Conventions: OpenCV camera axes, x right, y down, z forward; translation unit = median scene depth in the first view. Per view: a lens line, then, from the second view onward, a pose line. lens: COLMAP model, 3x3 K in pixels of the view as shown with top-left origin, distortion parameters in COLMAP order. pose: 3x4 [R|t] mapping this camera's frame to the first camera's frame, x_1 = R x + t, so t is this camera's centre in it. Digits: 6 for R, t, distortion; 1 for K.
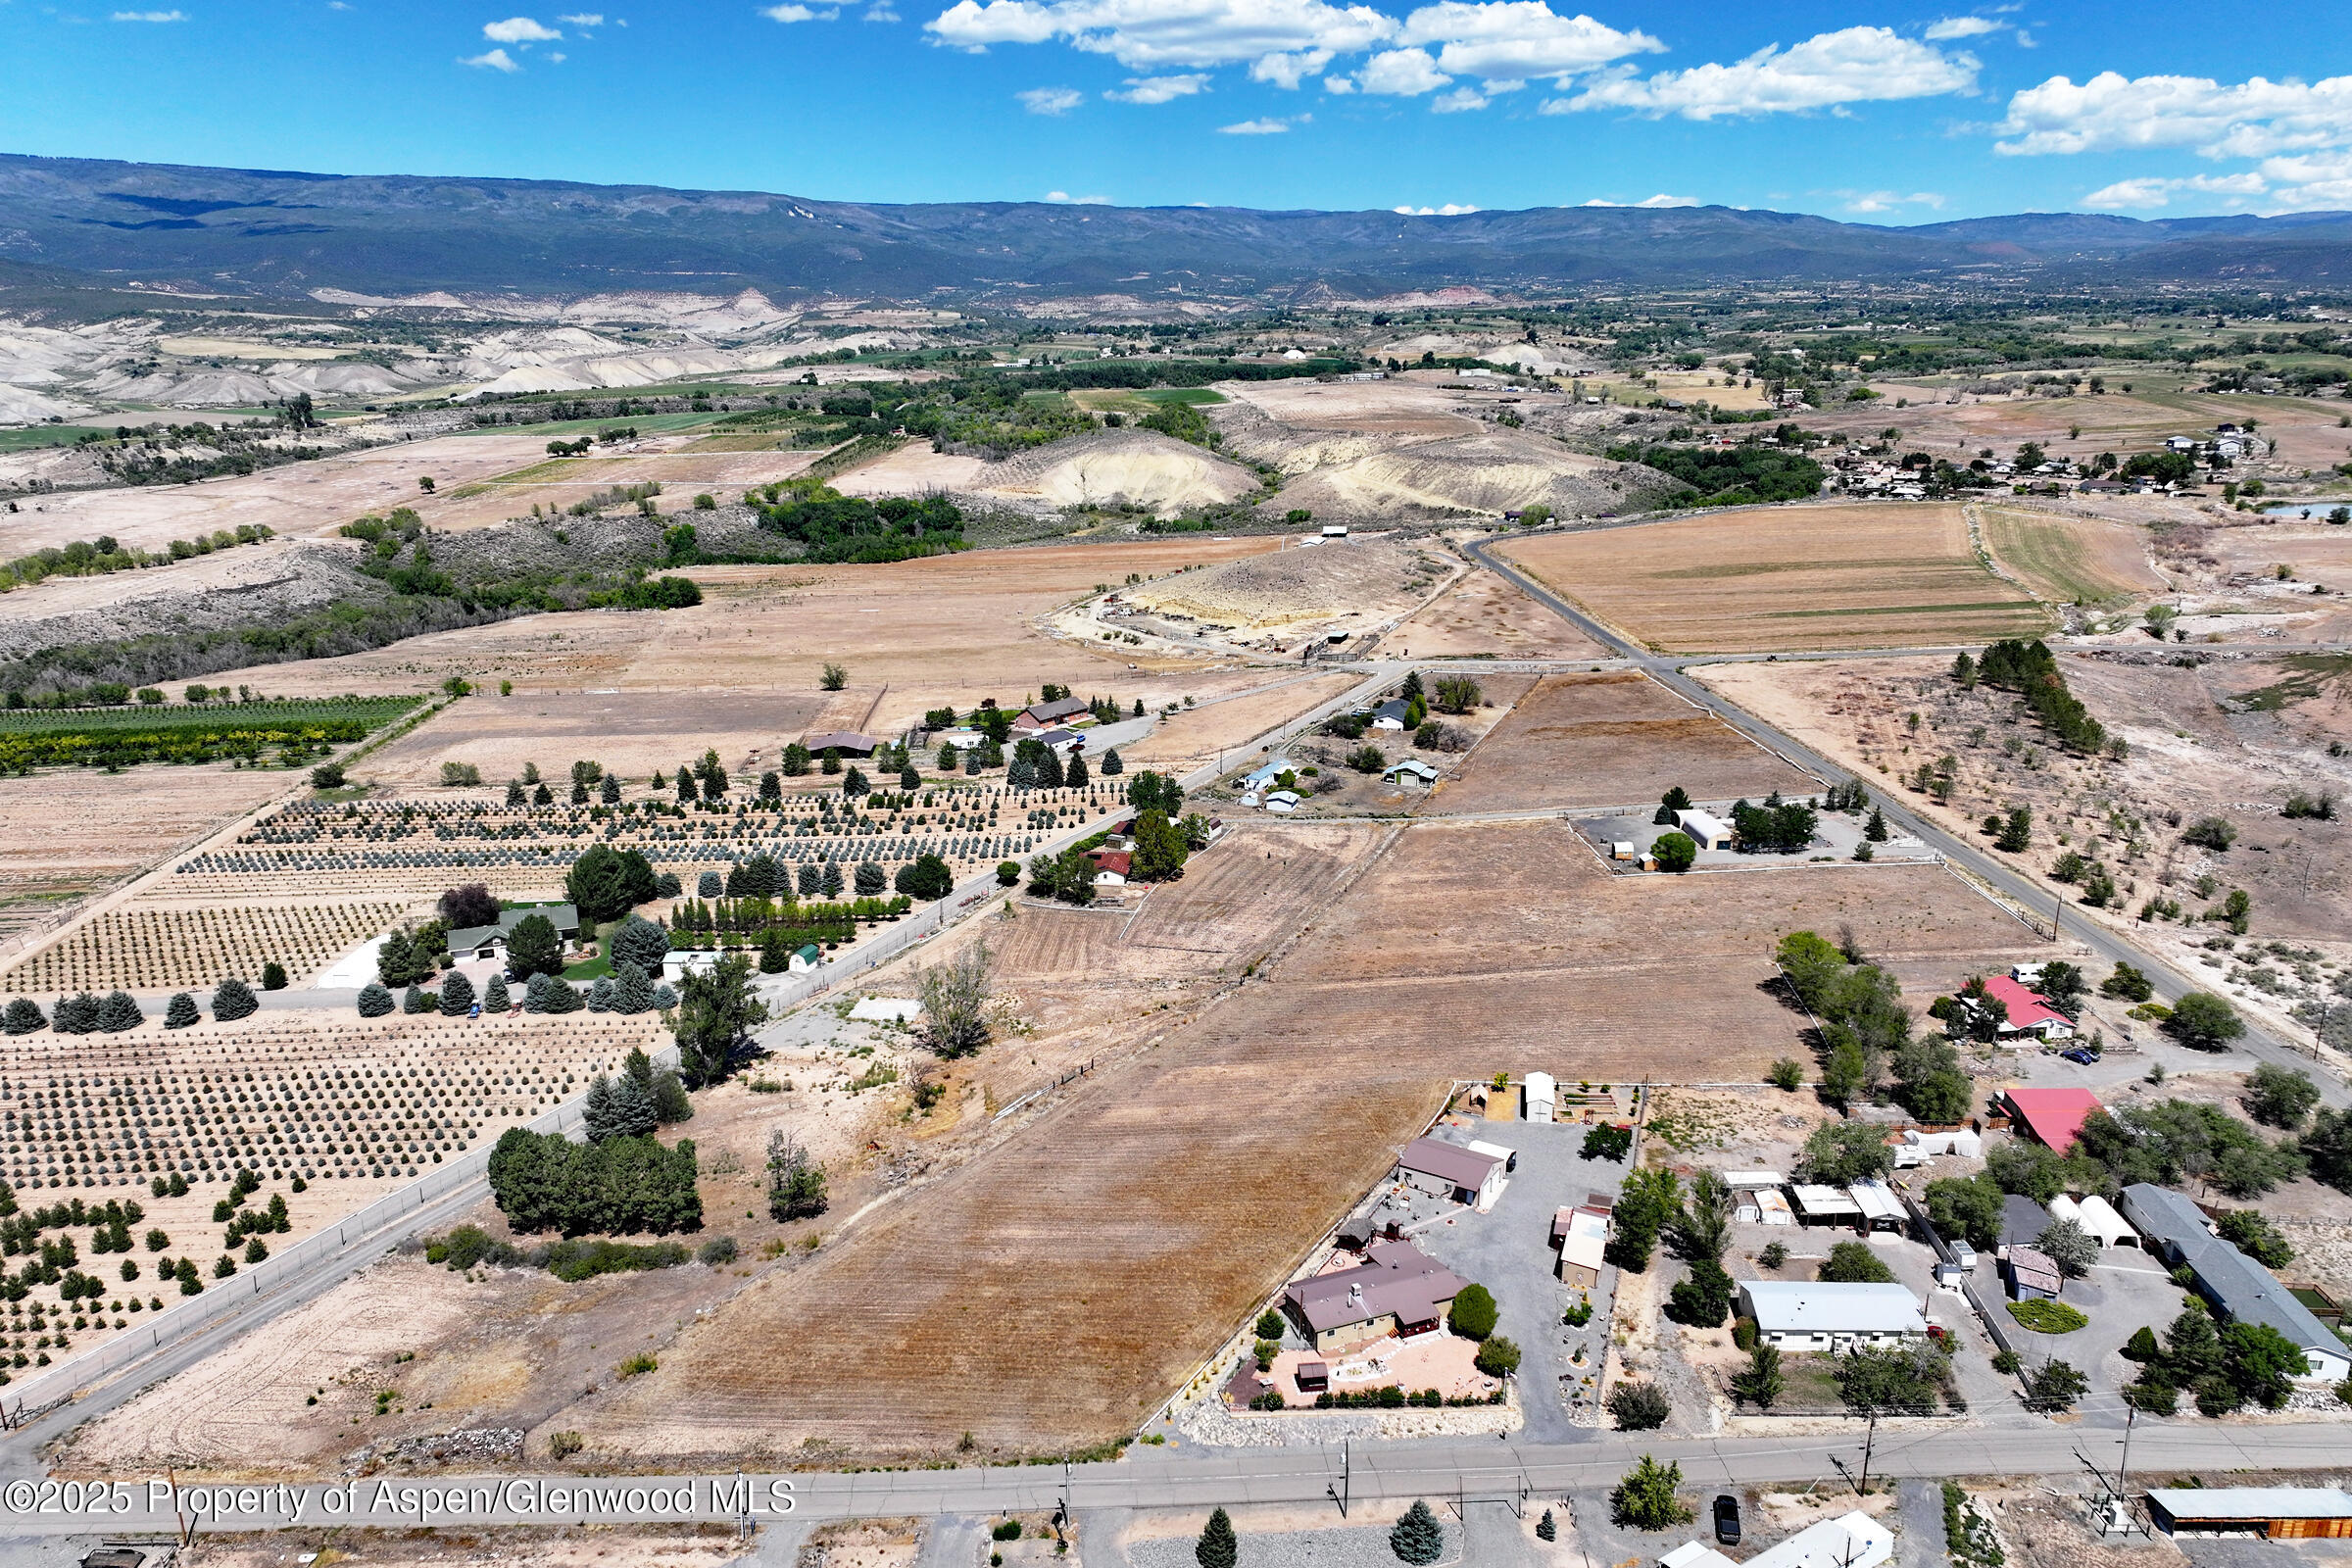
lens RADIAL K [[1629.1, 0, 1177.1], [0, 1629.1, 786.8], [0, 0, 1]] dist [0.006869, 0.005700]
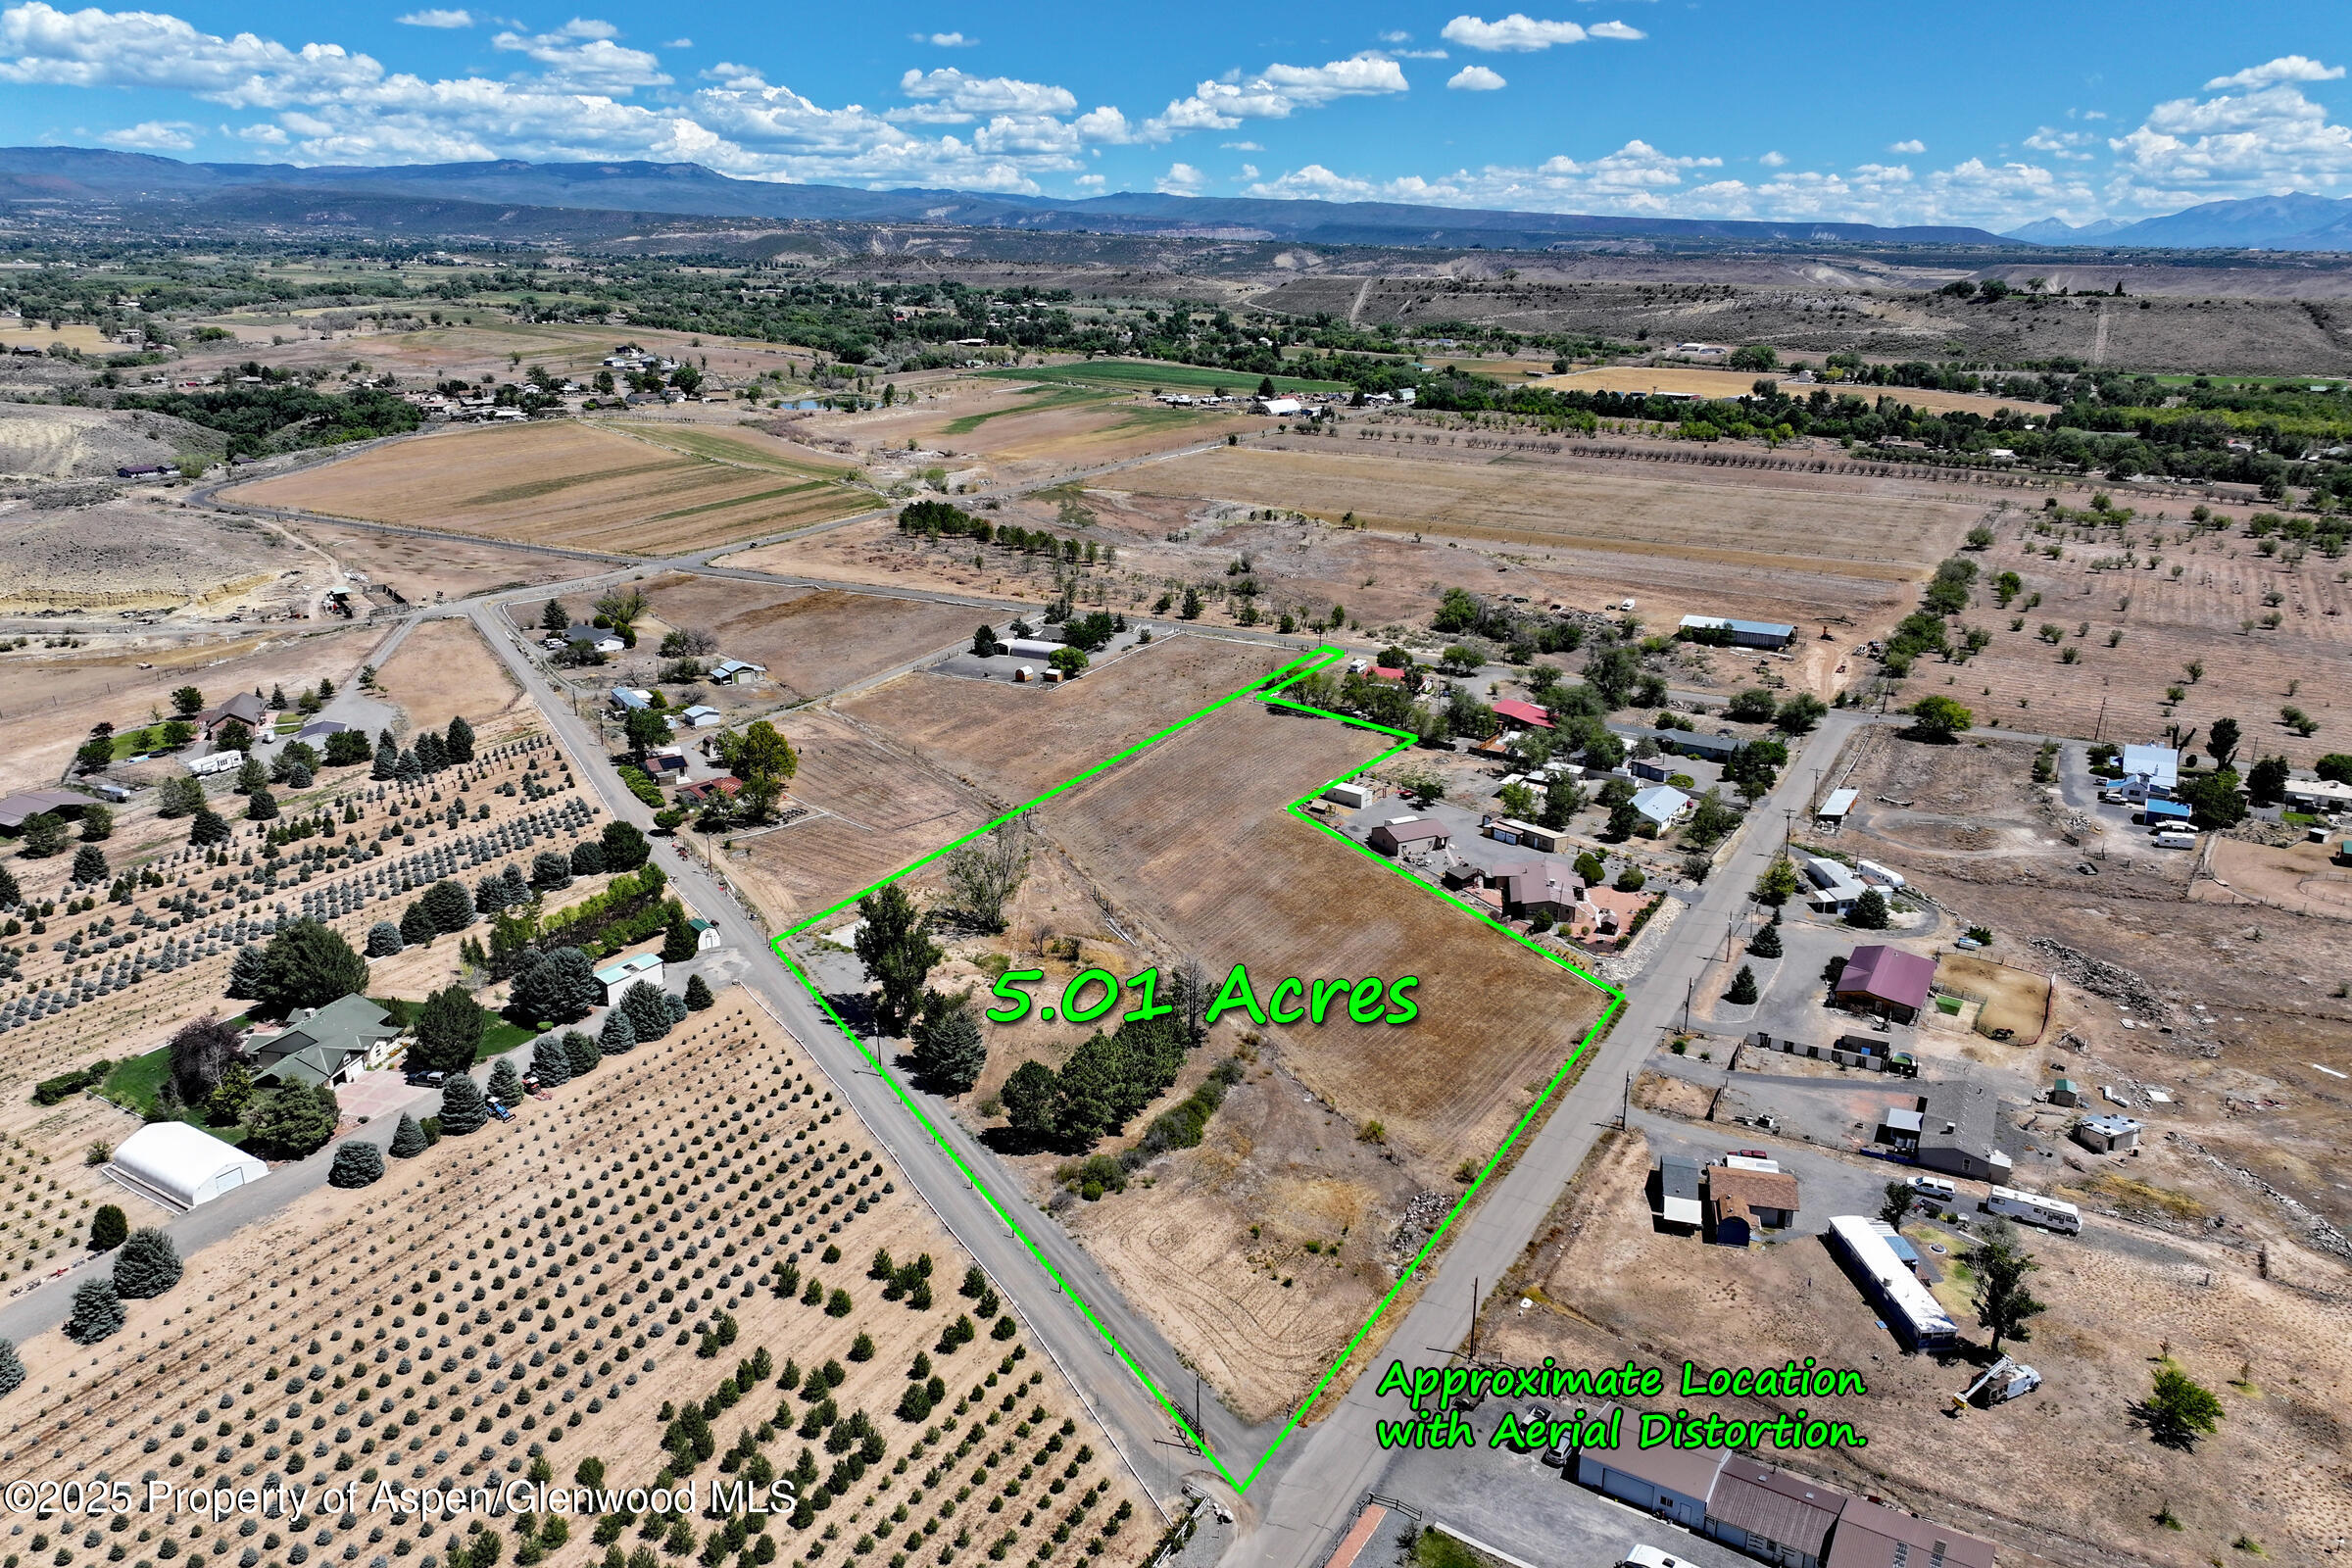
lens RADIAL K [[1629.1, 0, 1170.5], [0, 1629.1, 788.0], [0, 0, 1]] dist [0.006869, 0.005700]
pose [[0.521251, -0.253640, 0.814840, -0.496701], [0.228023, 0.961492, 0.153424, -0.029039], [-0.822377, 0.105830, 0.559014, 0.185621]]
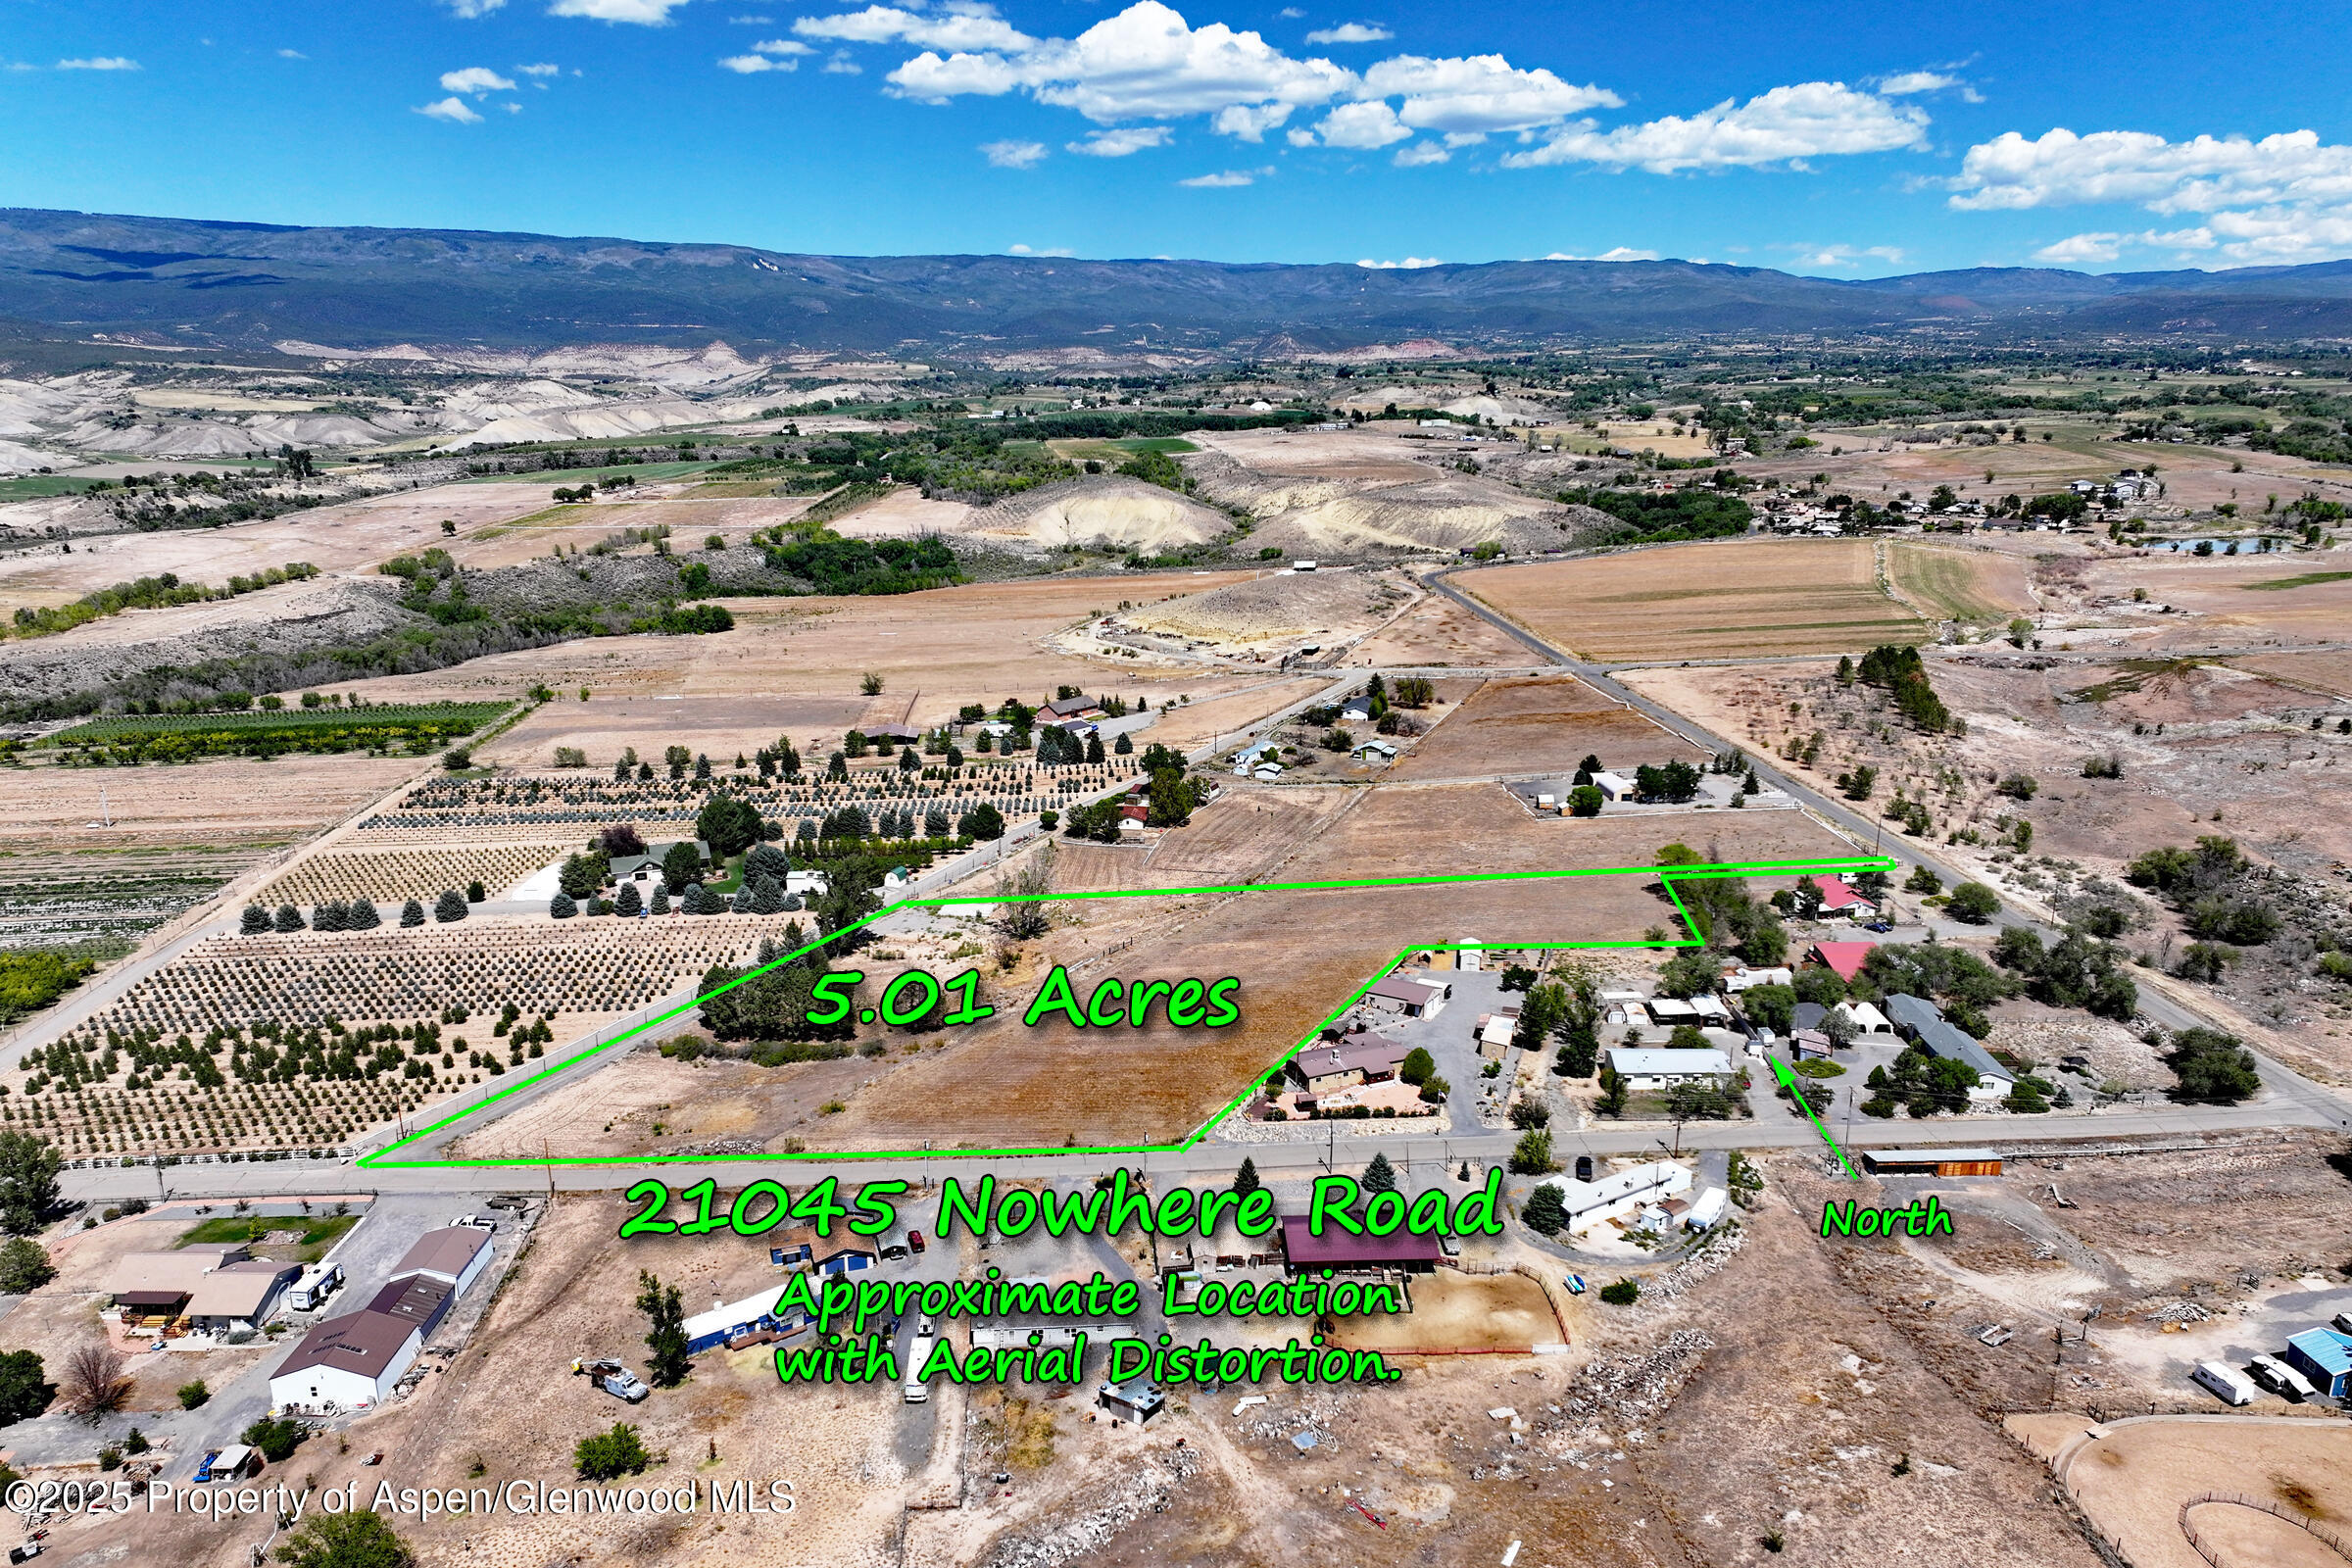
lens RADIAL K [[1629.1, 0, 1182.6], [0, 1629.1, 849.3], [0, 0, 1]] dist [0.006869, 0.005700]
pose [[0.999695, -0.006920, 0.023721, -0.022765], [0.006791, 0.999962, 0.005534, 0.049122], [-0.023758, -0.005372, 0.999703, -0.168129]]
